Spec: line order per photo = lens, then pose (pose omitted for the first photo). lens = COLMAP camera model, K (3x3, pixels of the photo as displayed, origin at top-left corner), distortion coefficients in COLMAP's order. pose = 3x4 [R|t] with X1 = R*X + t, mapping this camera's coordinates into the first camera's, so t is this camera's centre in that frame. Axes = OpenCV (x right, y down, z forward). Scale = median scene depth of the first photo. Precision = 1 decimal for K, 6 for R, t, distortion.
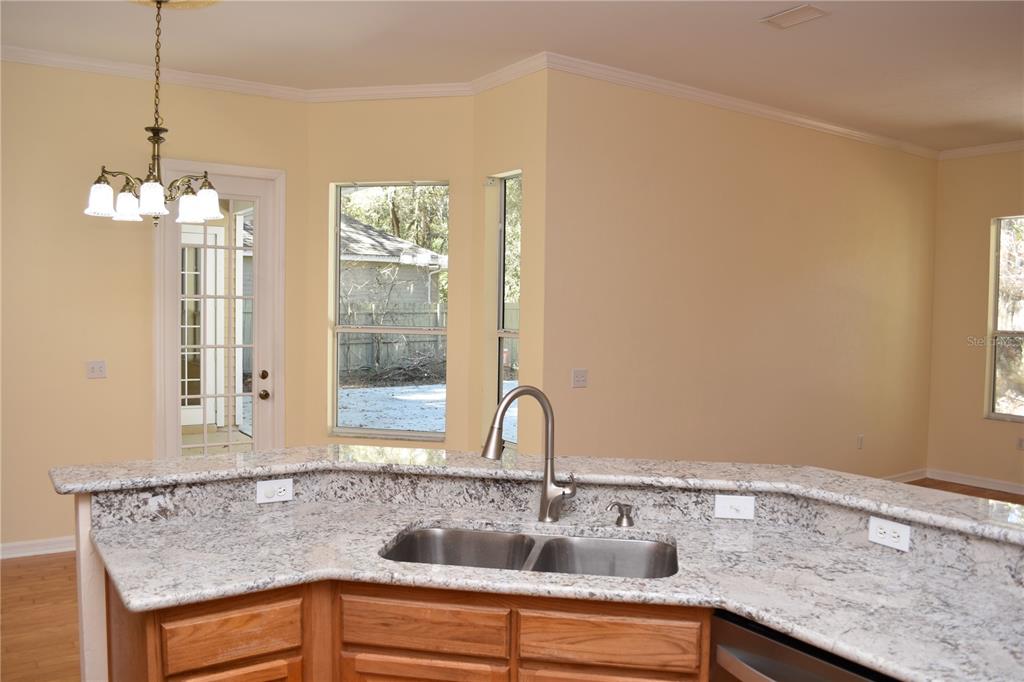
lens RADIAL K [[810.0, 0, 512.0], [0, 810.0, 341.0], [0, 0, 1]] dist [-0.080354, 0.013781]
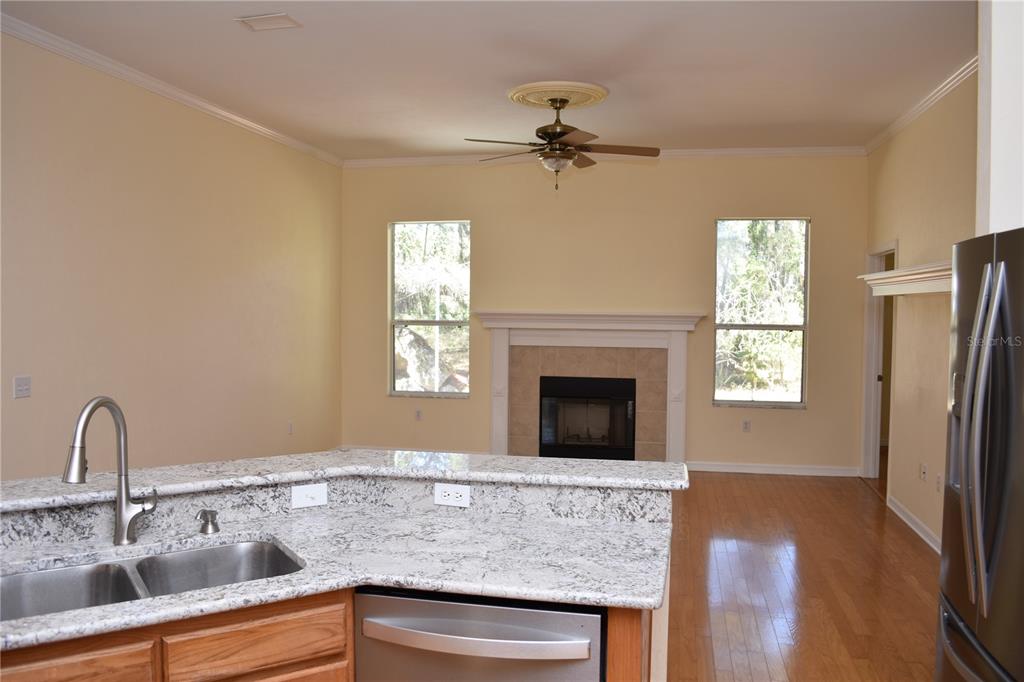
lens RADIAL K [[810.0, 0, 512.0], [0, 810.0, 341.0], [0, 0, 1]] dist [-0.080354, 0.013781]
pose [[0.725867, -0.040850, 0.686621, -0.247239], [0.034701, 0.999139, 0.022757, -0.009676], [-0.686959, 0.007308, 0.726660, 0.054535]]
